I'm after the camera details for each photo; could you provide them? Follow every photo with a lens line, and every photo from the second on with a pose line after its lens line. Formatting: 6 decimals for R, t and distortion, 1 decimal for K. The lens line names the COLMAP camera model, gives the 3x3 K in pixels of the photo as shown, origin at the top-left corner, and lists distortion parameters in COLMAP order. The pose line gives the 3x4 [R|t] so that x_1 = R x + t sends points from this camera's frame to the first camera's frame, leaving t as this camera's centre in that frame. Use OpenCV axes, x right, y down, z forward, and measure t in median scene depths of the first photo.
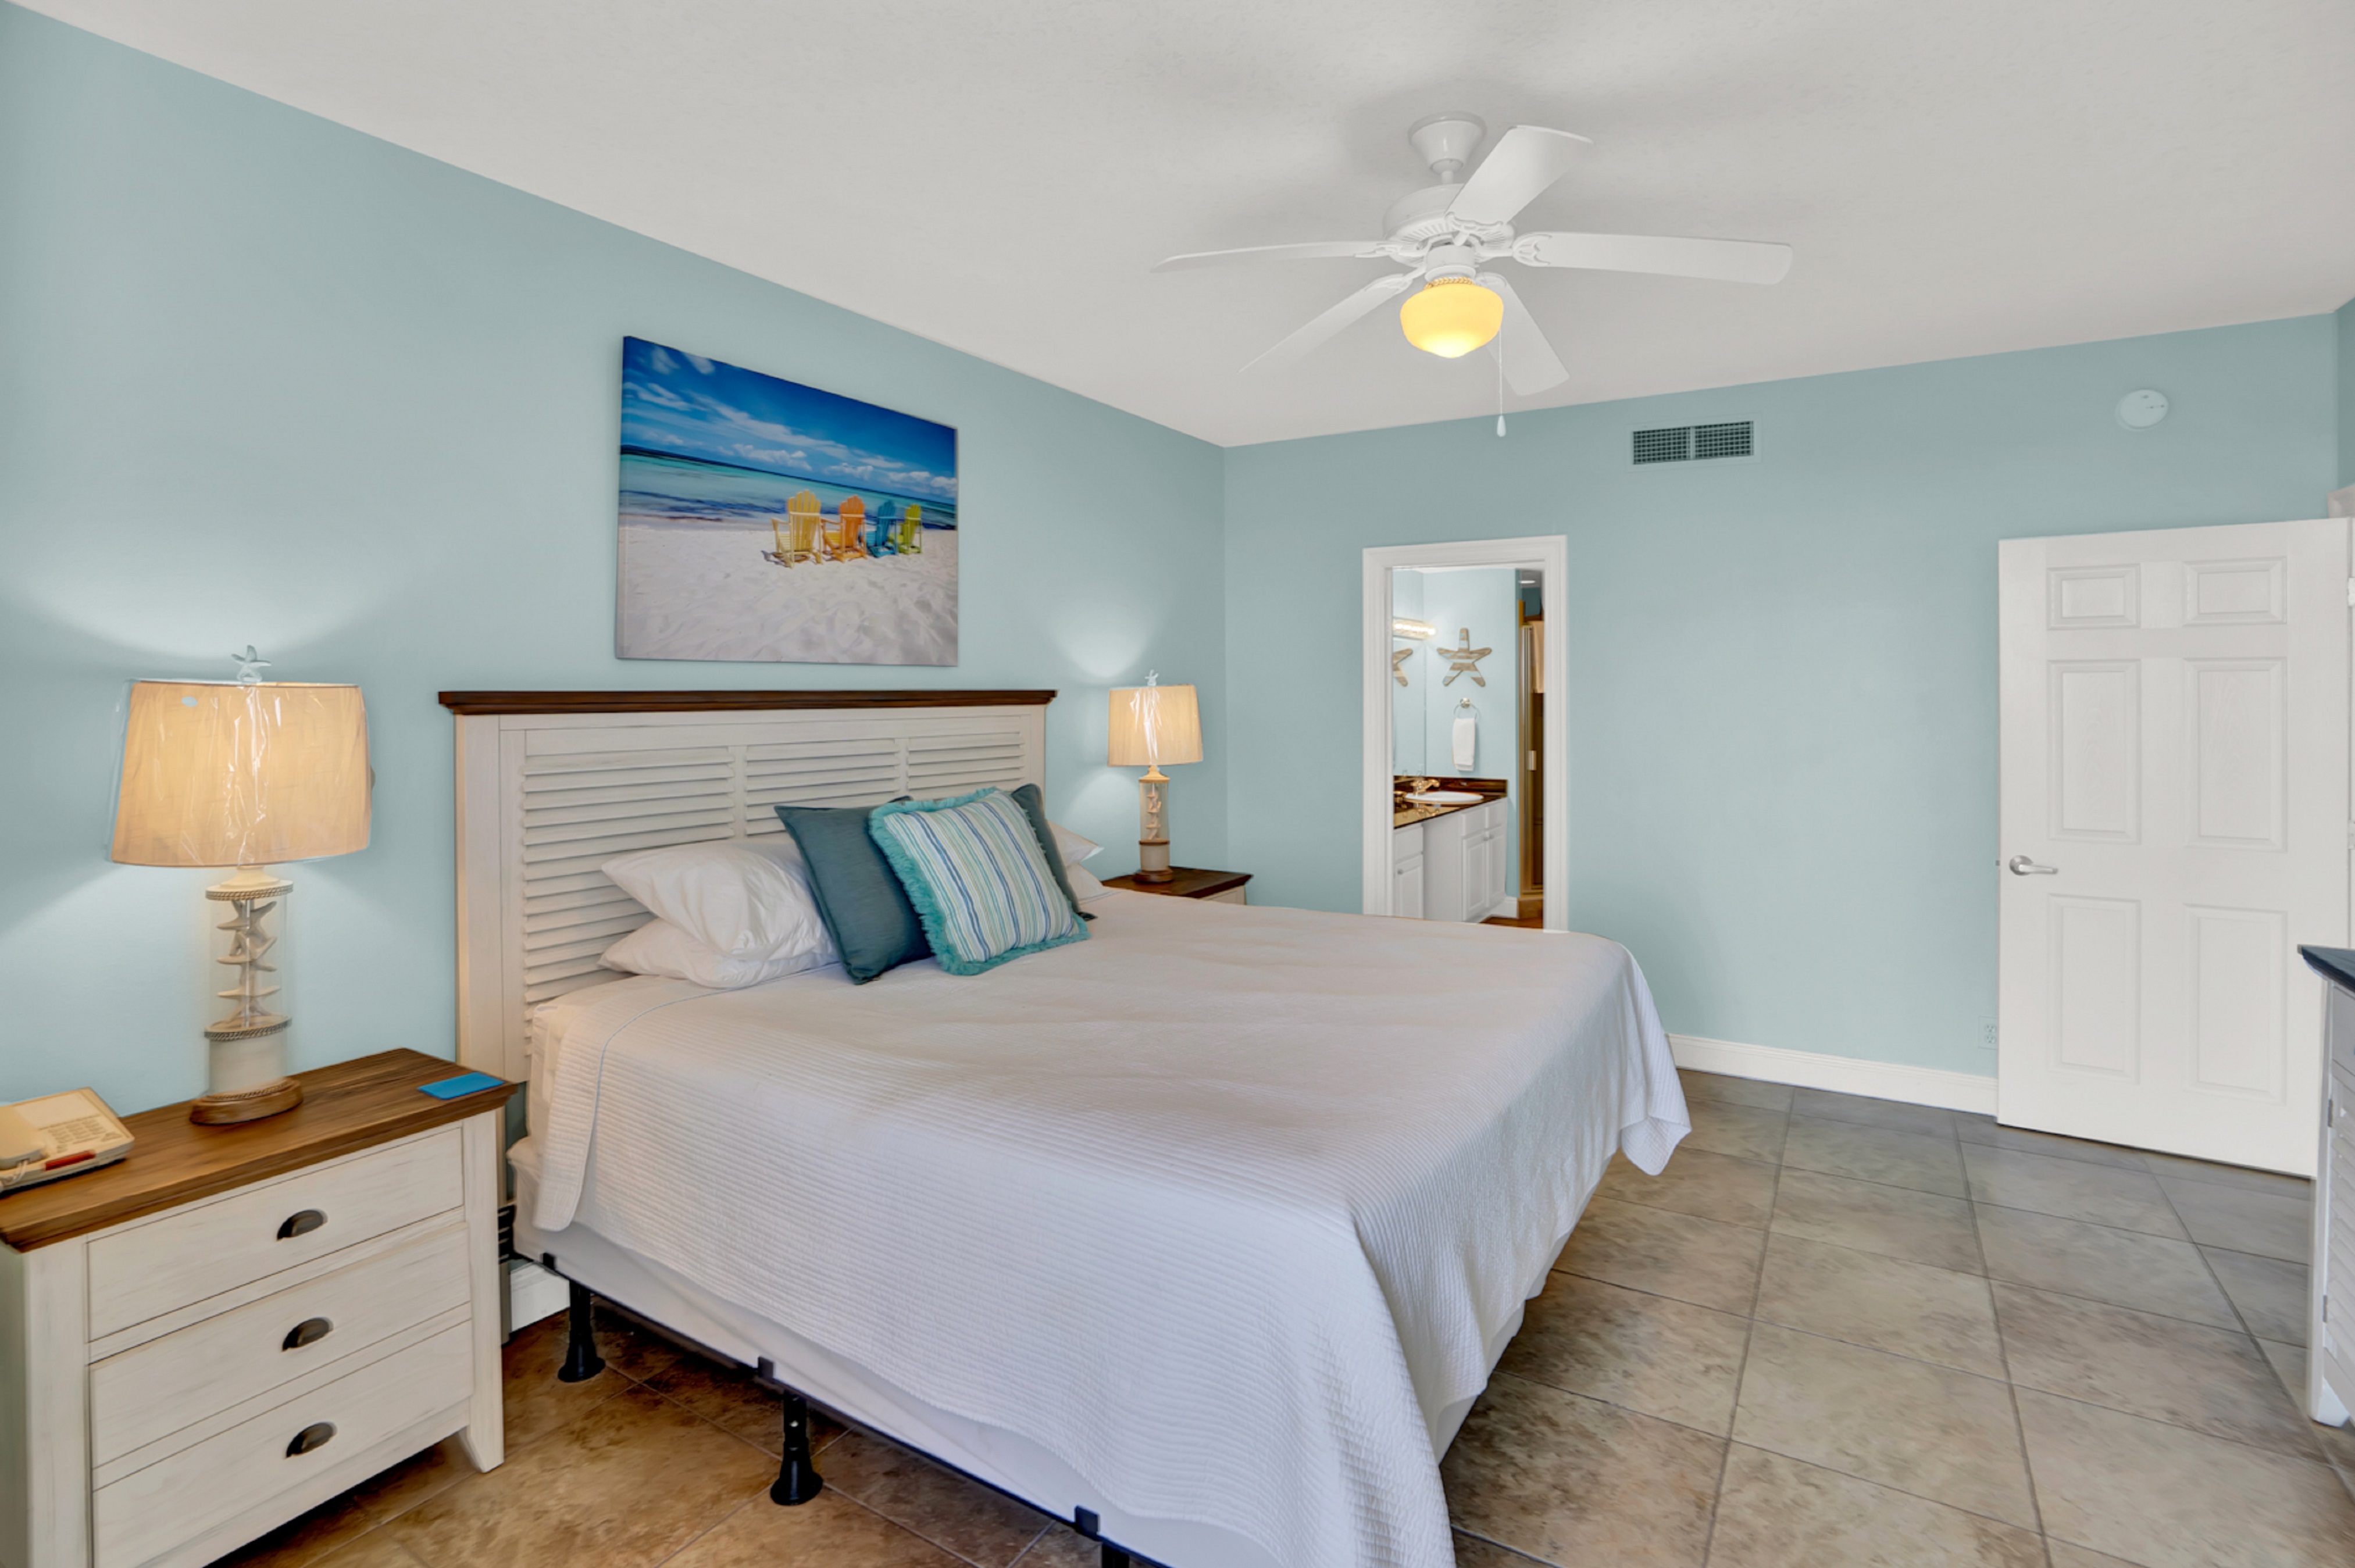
lens RADIAL K [[1102.0, 0, 1164.9], [0, 1102.0, 789.4], [0, 0, 1]] dist [-0.062127, 0.026093]
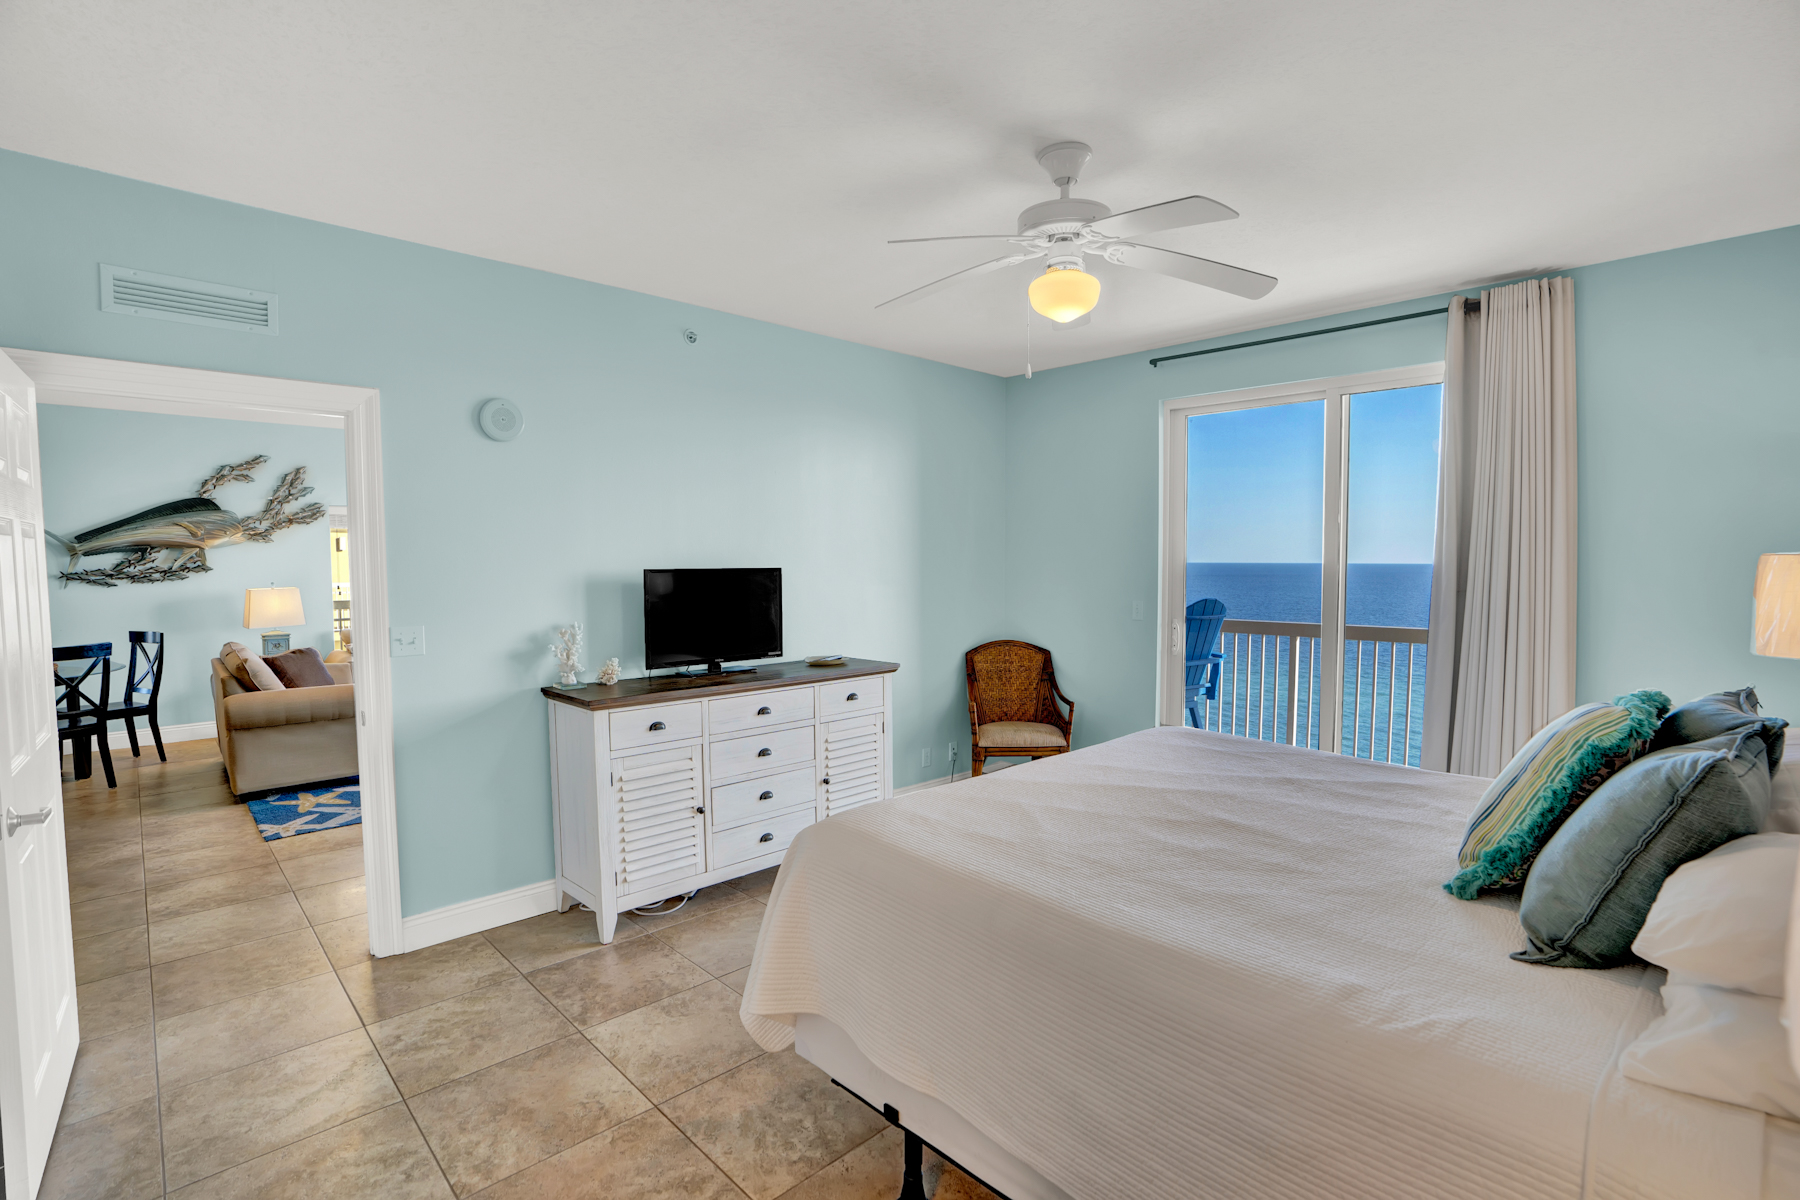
lens RADIAL K [[822.6, 0, 862.3], [0, 822.6, 602.3], [0, 0, 1]] dist [0.001150, 0.000249]
pose [[-0.959685, 0.000499, 0.281078, 0.150892], [0.039066, 0.990529, 0.131626, -0.136781], [-0.278350, 0.137300, -0.950615, 1.507552]]
